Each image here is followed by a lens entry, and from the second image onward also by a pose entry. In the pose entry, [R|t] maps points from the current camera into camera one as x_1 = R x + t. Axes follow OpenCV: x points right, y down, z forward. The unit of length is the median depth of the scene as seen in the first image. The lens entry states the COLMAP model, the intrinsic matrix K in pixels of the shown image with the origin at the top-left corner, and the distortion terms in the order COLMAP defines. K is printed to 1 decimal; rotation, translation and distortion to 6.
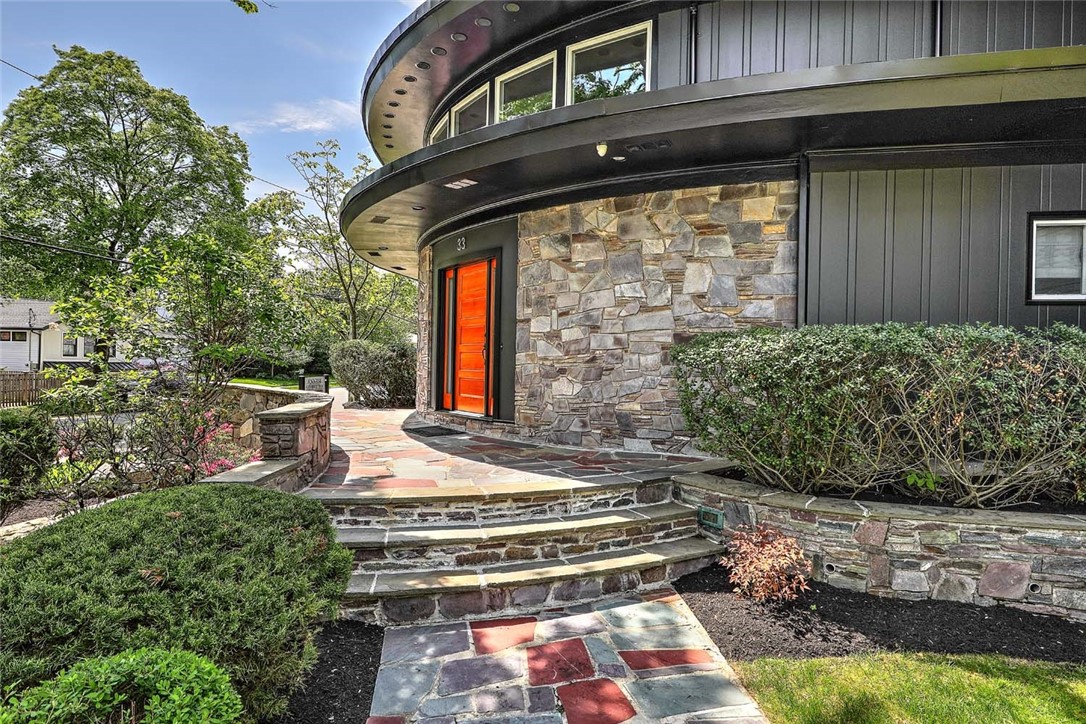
lens RADIAL K [[595.0, 0, 539.7], [0, 595.0, 362.8], [0, 0, 1]] dist [0.005373, 0.000514]
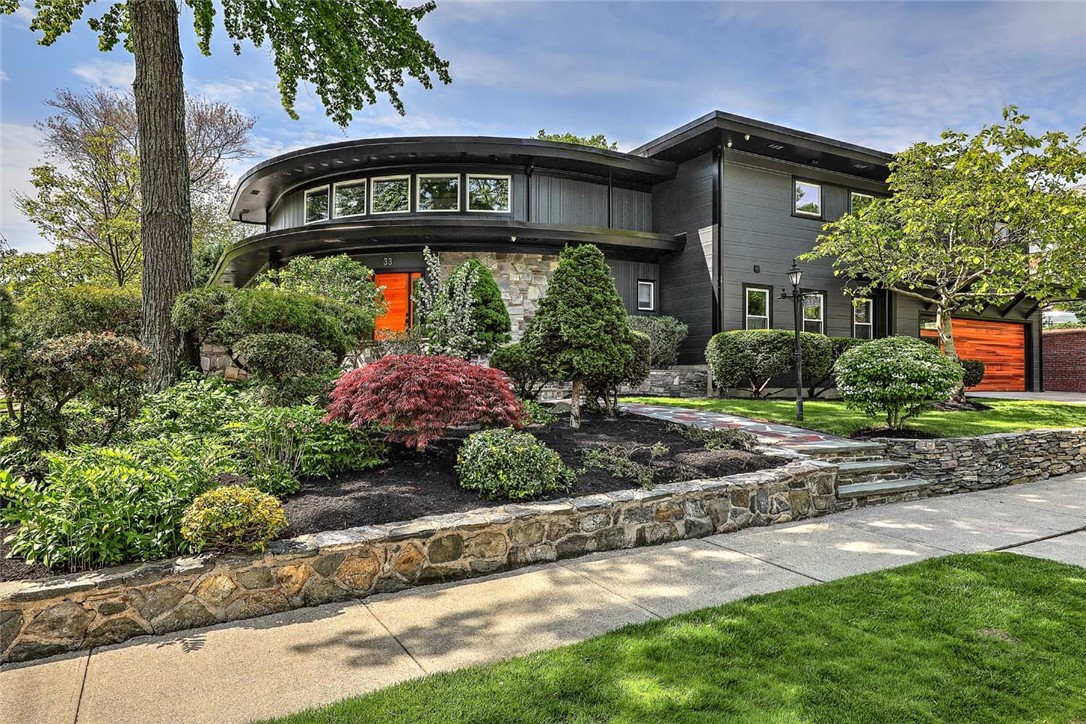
lens RADIAL K [[700.9, 0, 543.8], [0, 700.9, 362.1], [0, 0, 1]] dist [0.004450, 0.001052]
pose [[0.787692, 0.000684, 0.616068, -1.343394], [0.007977, 0.999904, -0.011309, 0.154683], [-0.616017, 0.013823, 0.787611, -1.142069]]
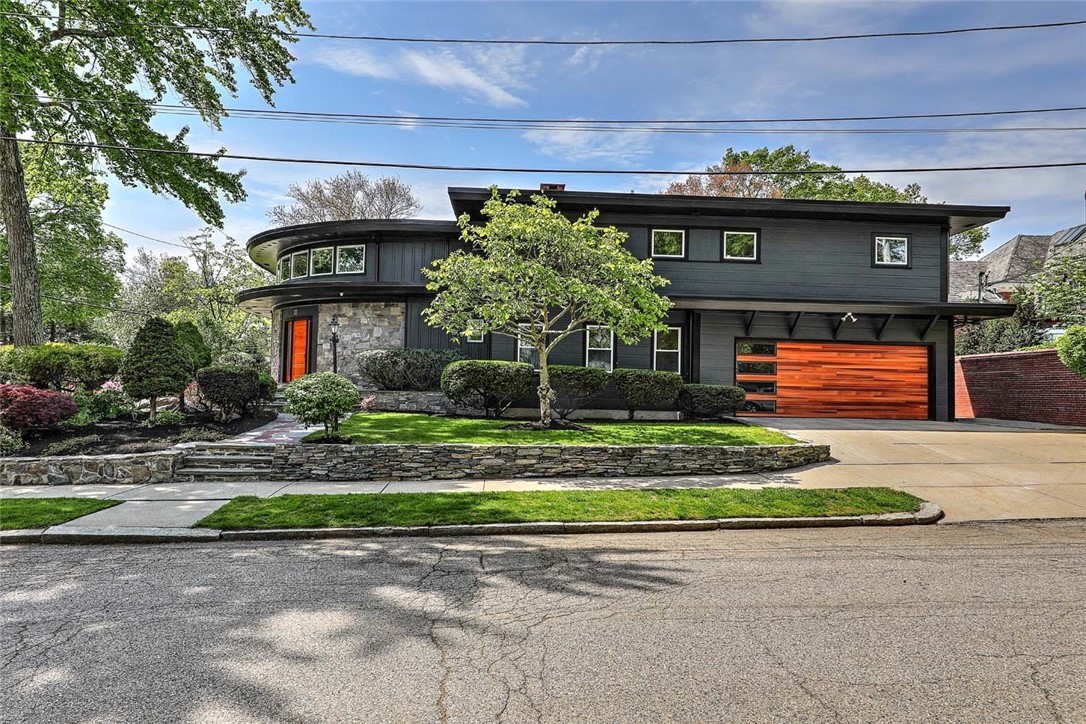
lens RADIAL K [[700.9, 0, 544.7], [0, 700.9, 360.4], [0, 0, 1]] dist [0.004450, 0.001052]
pose [[0.975439, 0.010179, 0.220035, 0.300308], [-0.001690, 0.999248, -0.038733, 0.136489], [-0.220263, 0.037409, 0.974723, -2.595018]]
